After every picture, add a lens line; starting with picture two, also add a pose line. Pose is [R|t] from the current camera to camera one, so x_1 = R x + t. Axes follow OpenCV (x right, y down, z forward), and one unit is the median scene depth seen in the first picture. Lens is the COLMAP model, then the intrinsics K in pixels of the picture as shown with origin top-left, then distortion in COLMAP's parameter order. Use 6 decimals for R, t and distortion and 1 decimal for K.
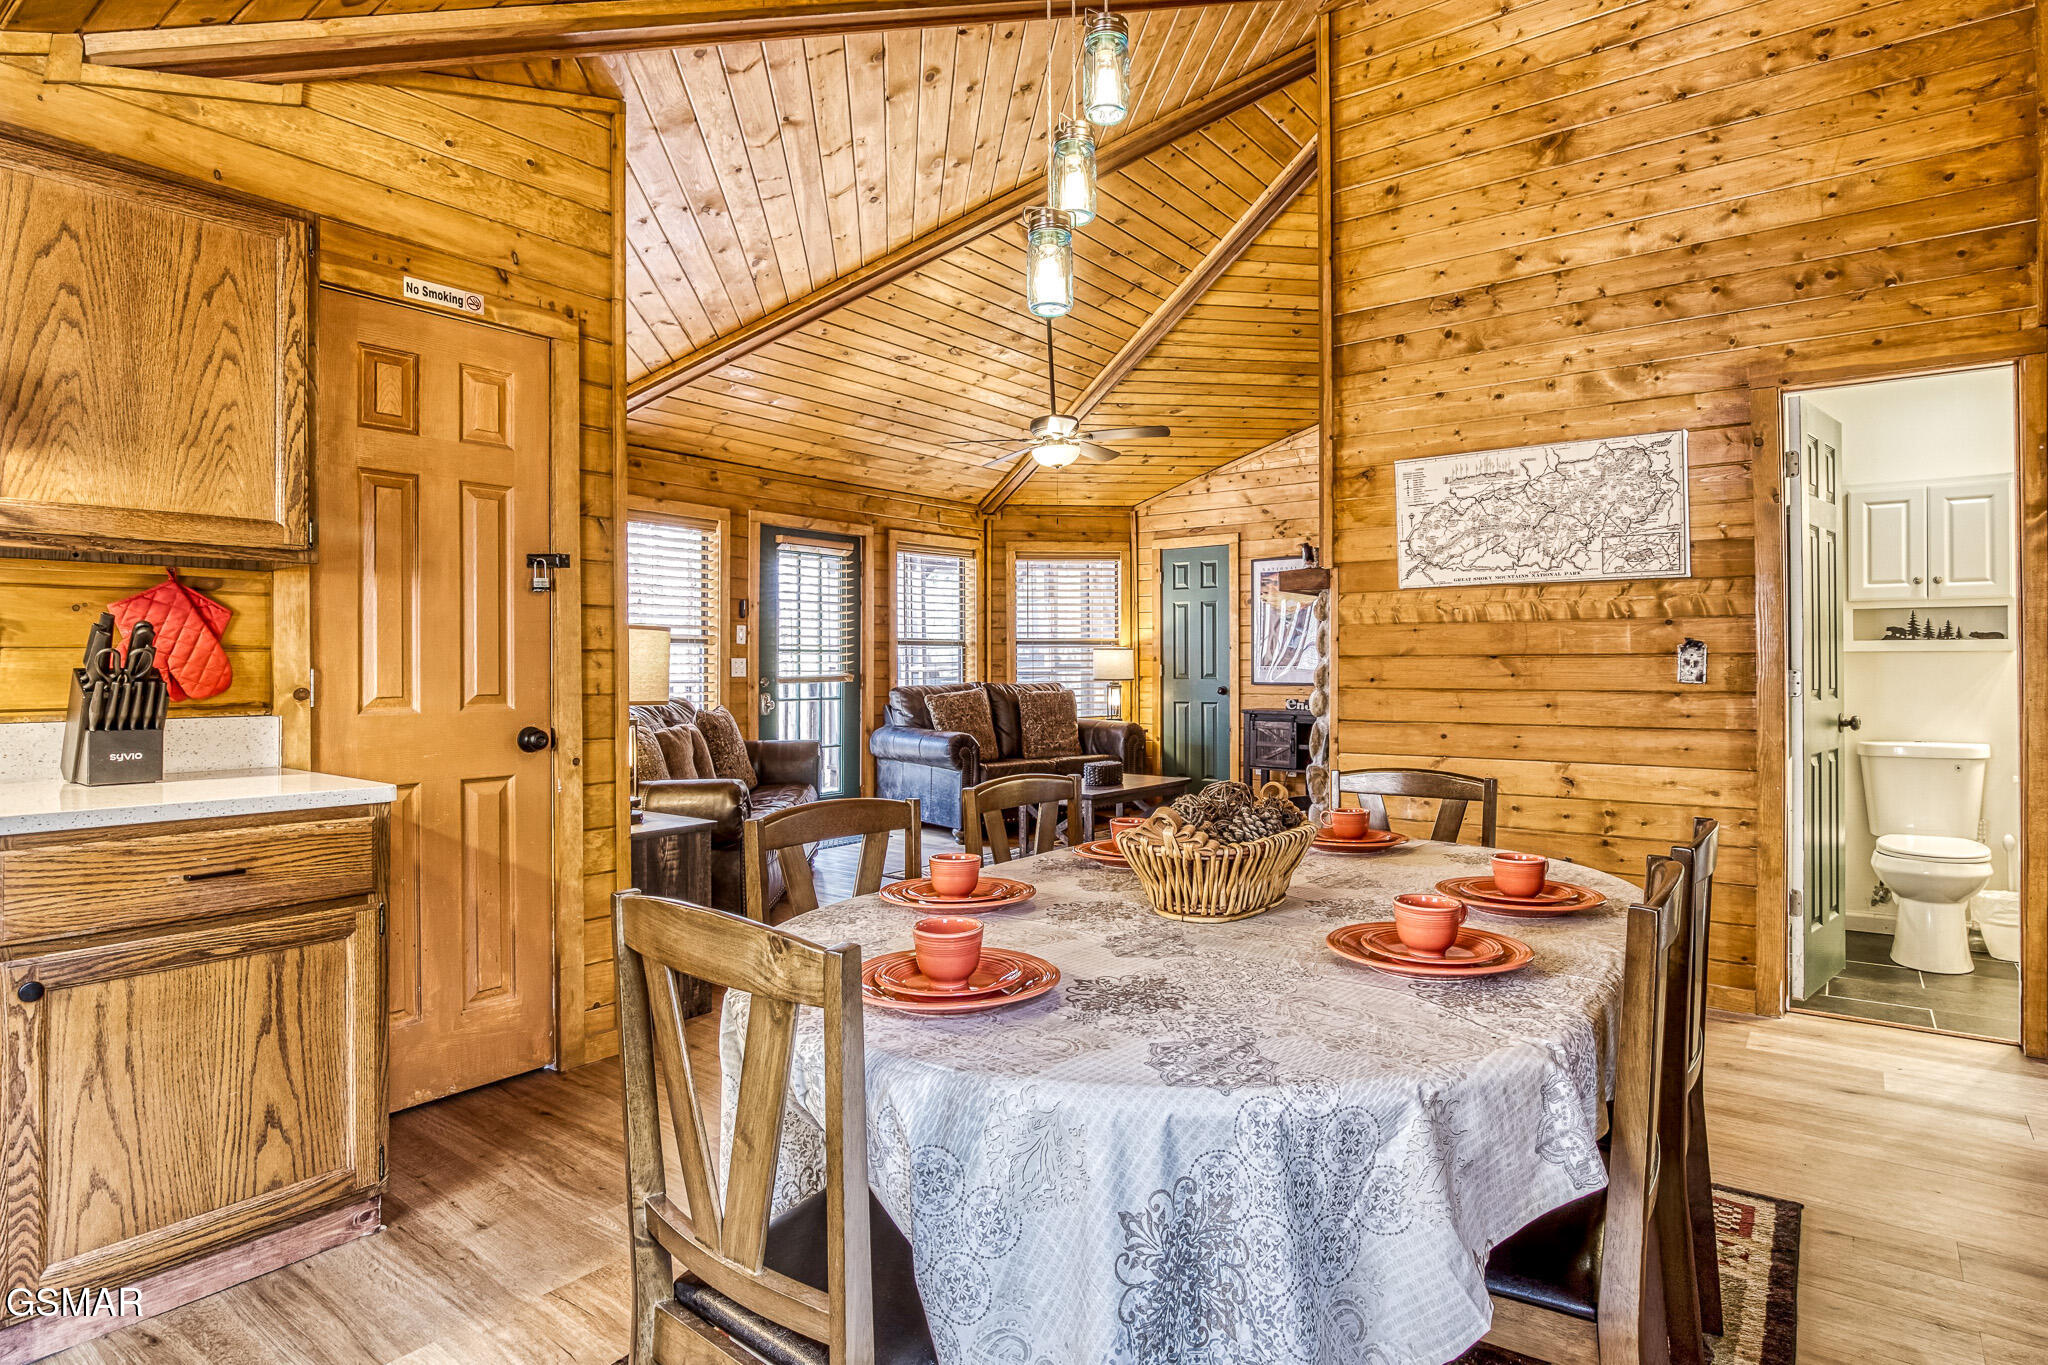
lens RADIAL K [[1025.1, 0, 960.4], [0, 1025.1, 658.8], [0, 0, 1]] dist [-0.033023, 0.007521]
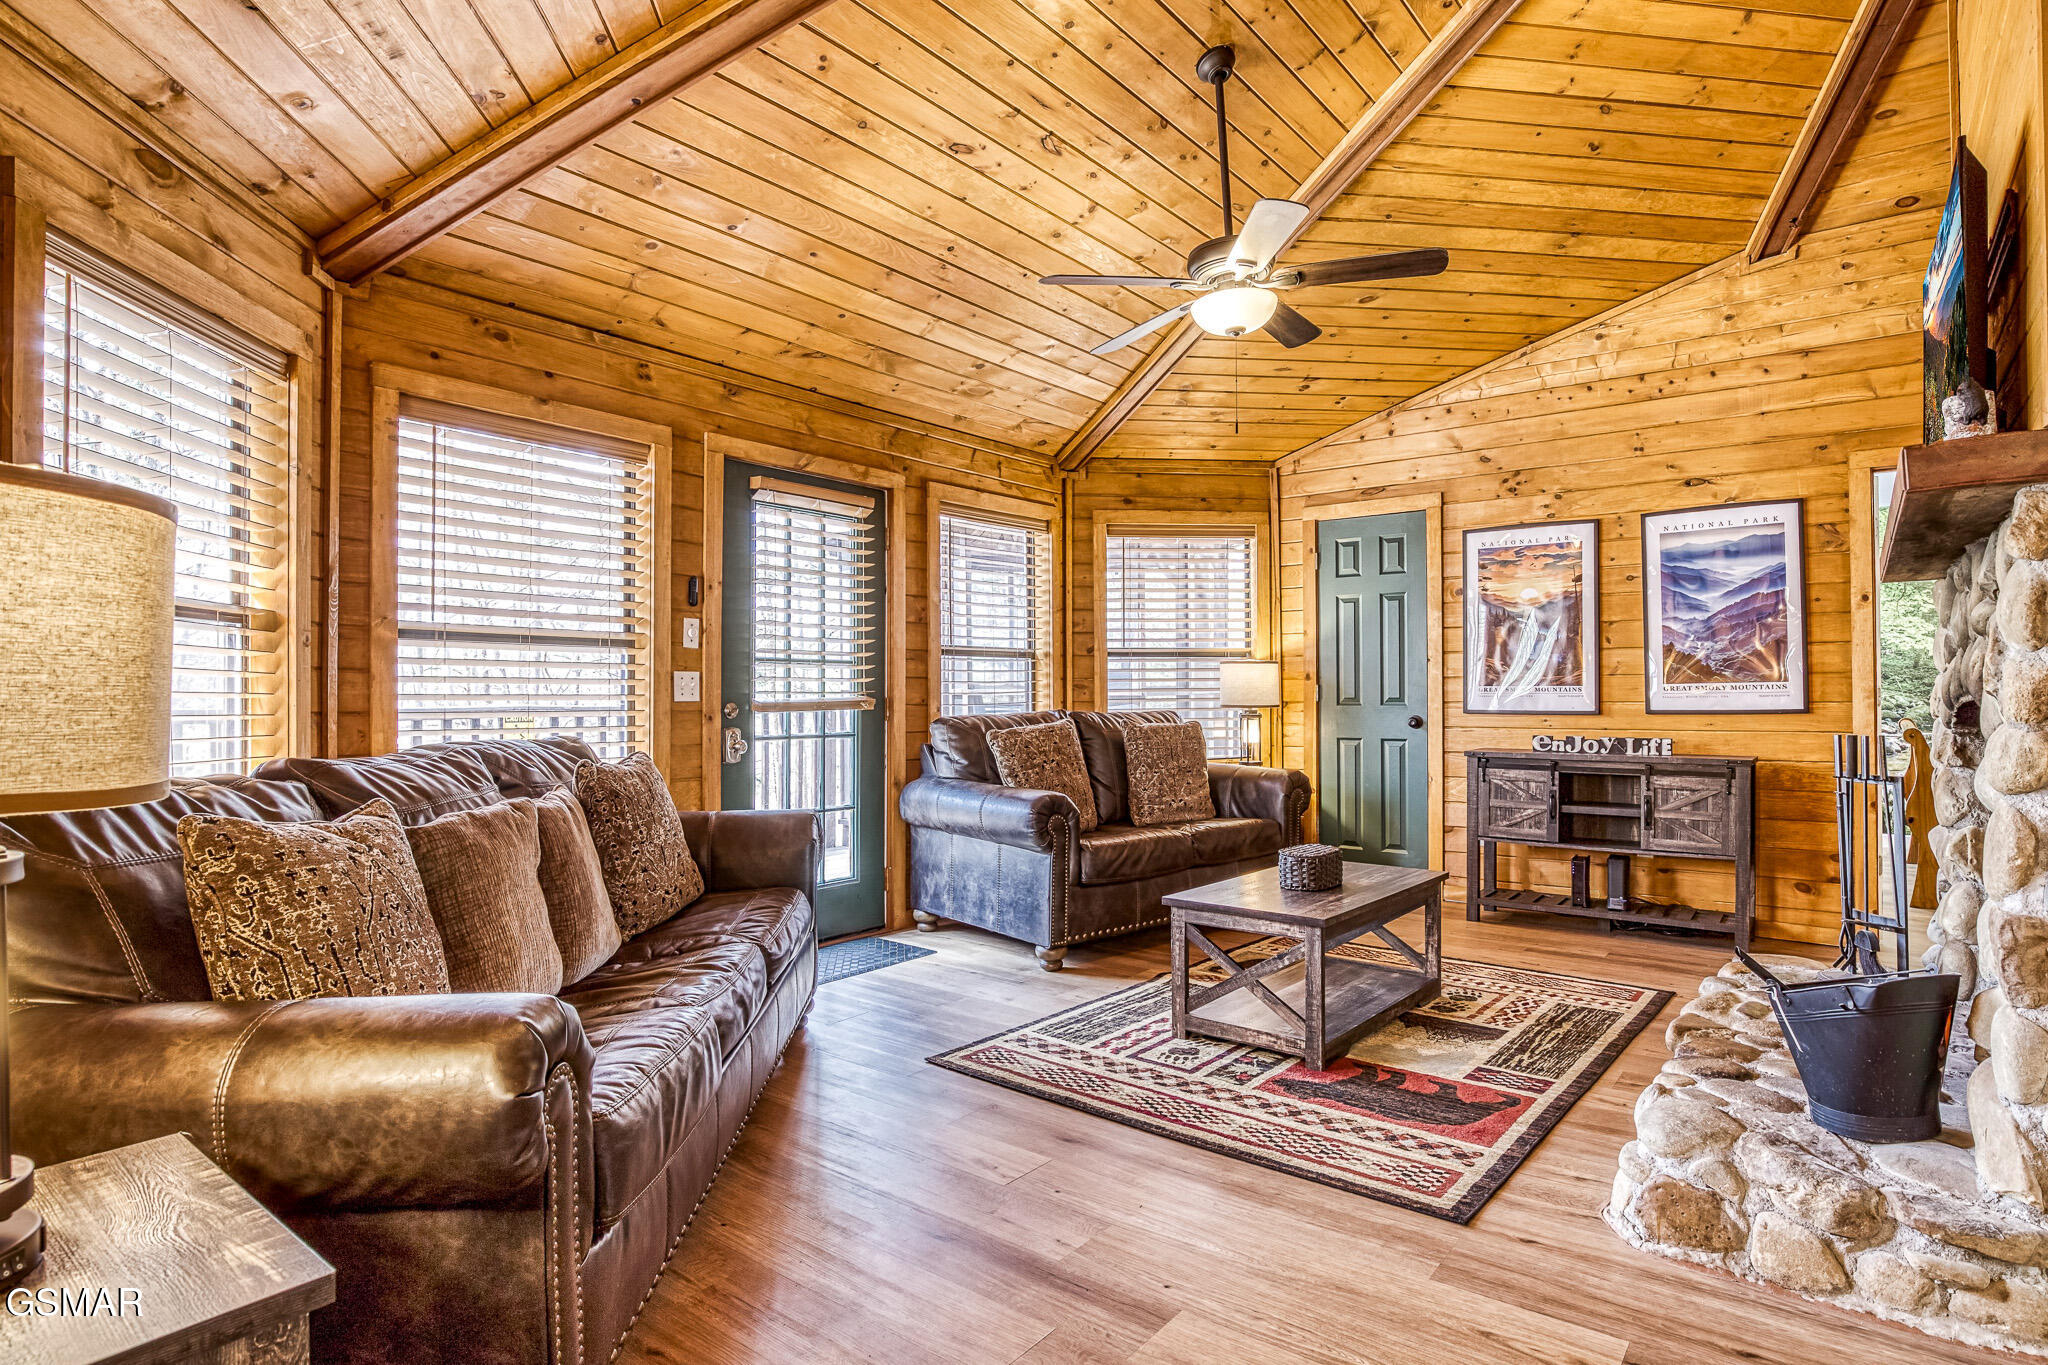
lens RADIAL K [[1027.0, 0, 1045.3], [0, 1027.0, 691.4], [0, 0, 1]] dist [-0.024073, -0.000847]
pose [[0.998086, 0.001100, 0.061828, -0.037674], [-0.001519, 0.999976, 0.006740, 0.006651], [-0.061819, -0.006821, 0.998064, 0.353678]]
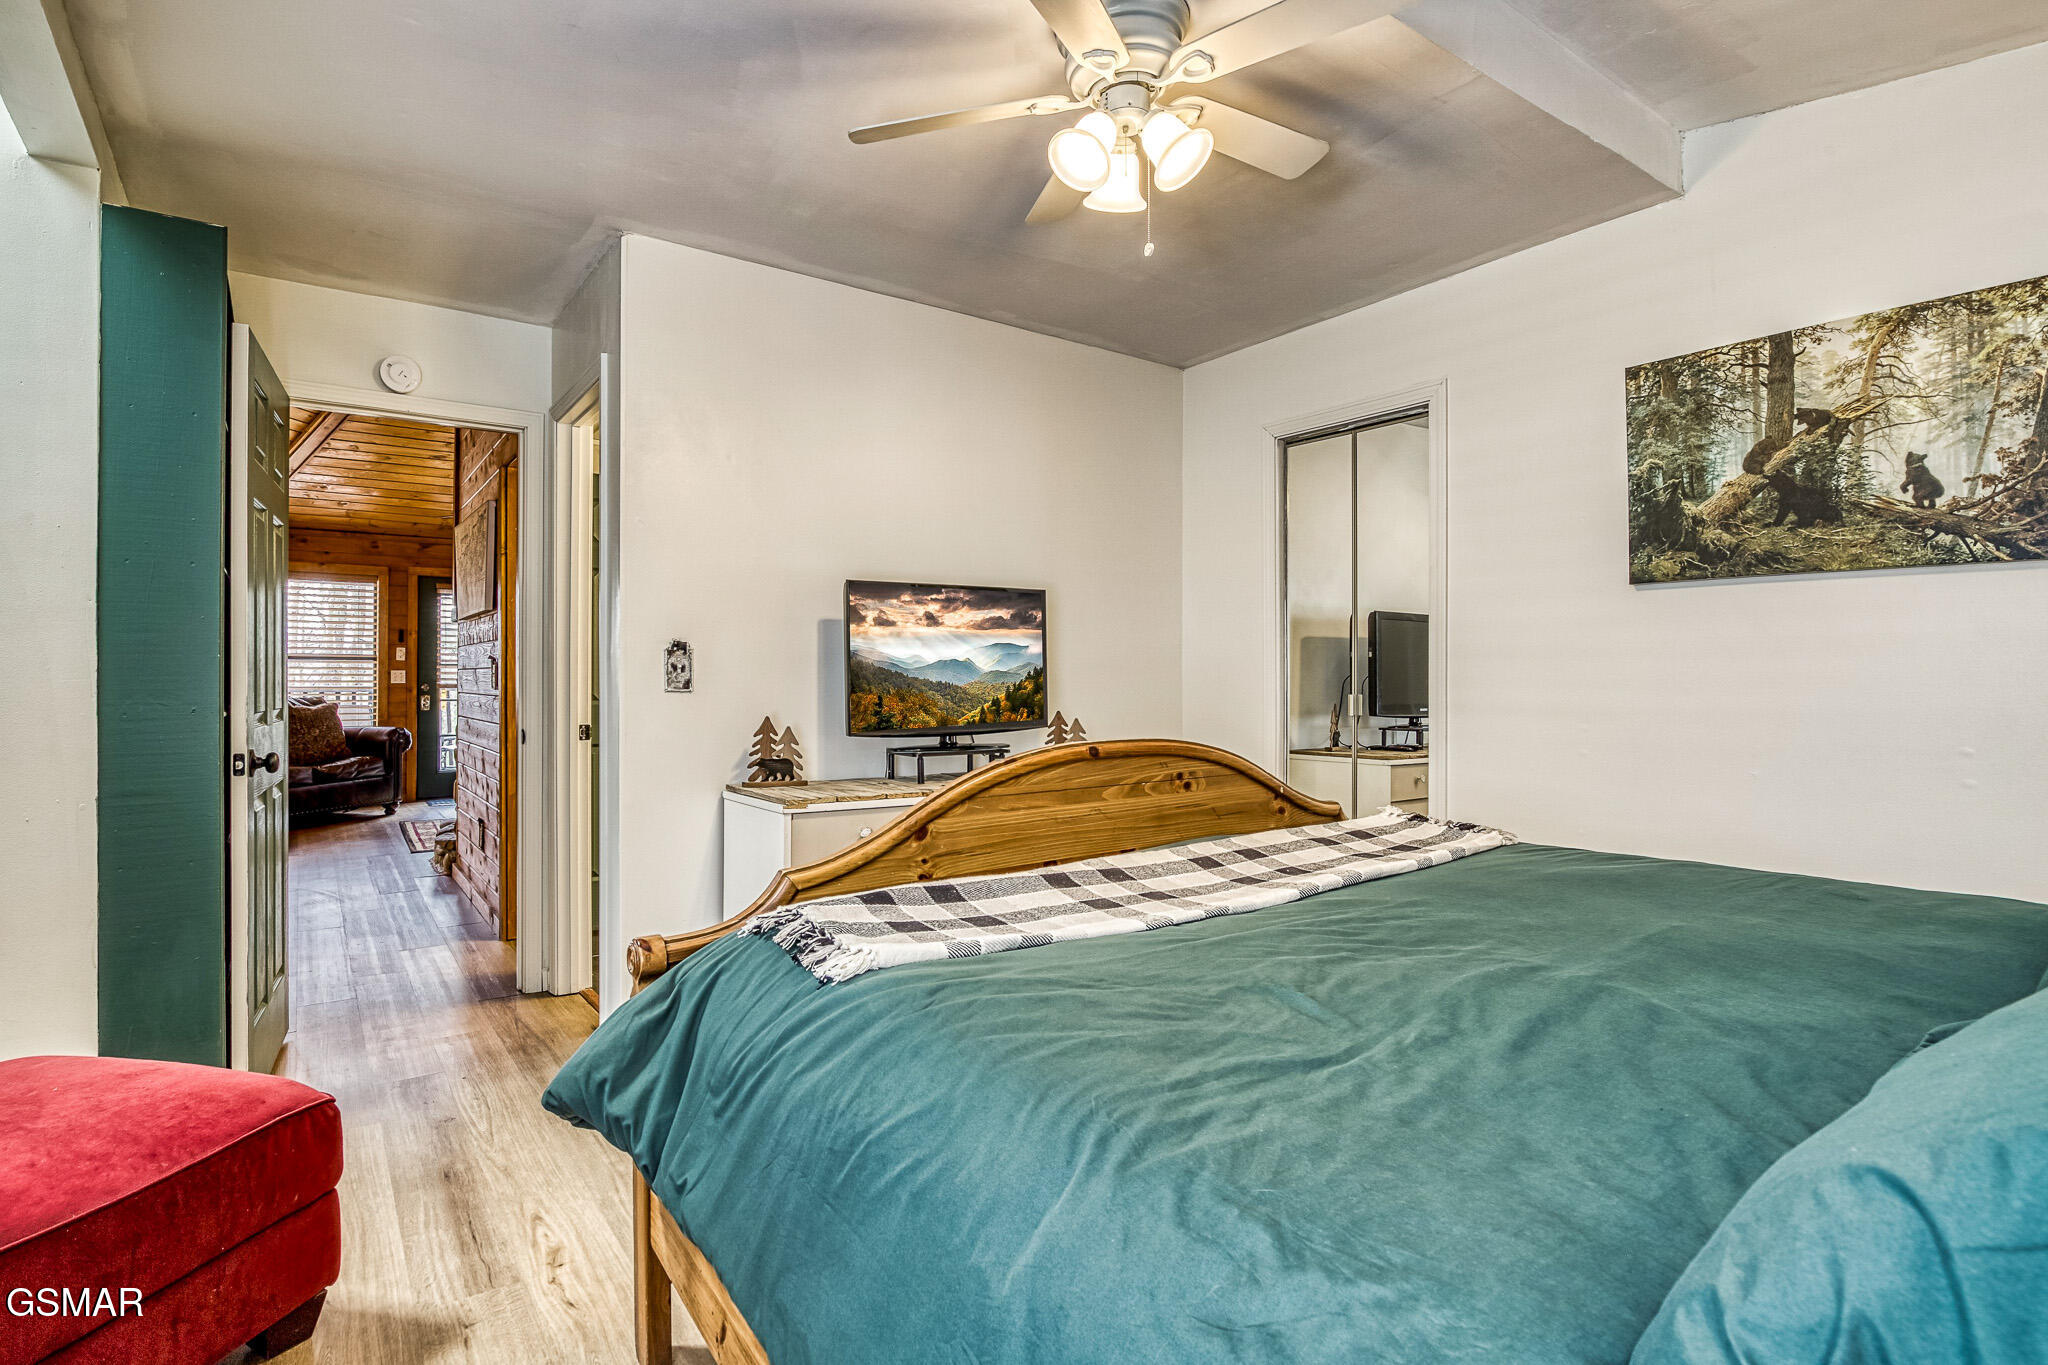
lens RADIAL K [[956.9, 0, 1024.5], [0, 956.9, 680.6], [0, 0, 1]] dist [-0.003652, -0.000385]
pose [[0.966142, -0.002001, -0.258004, 0.926402], [0.004456, 0.999950, 0.008930, 0.005388], [0.257973, -0.009777, 0.966103, -0.064014]]
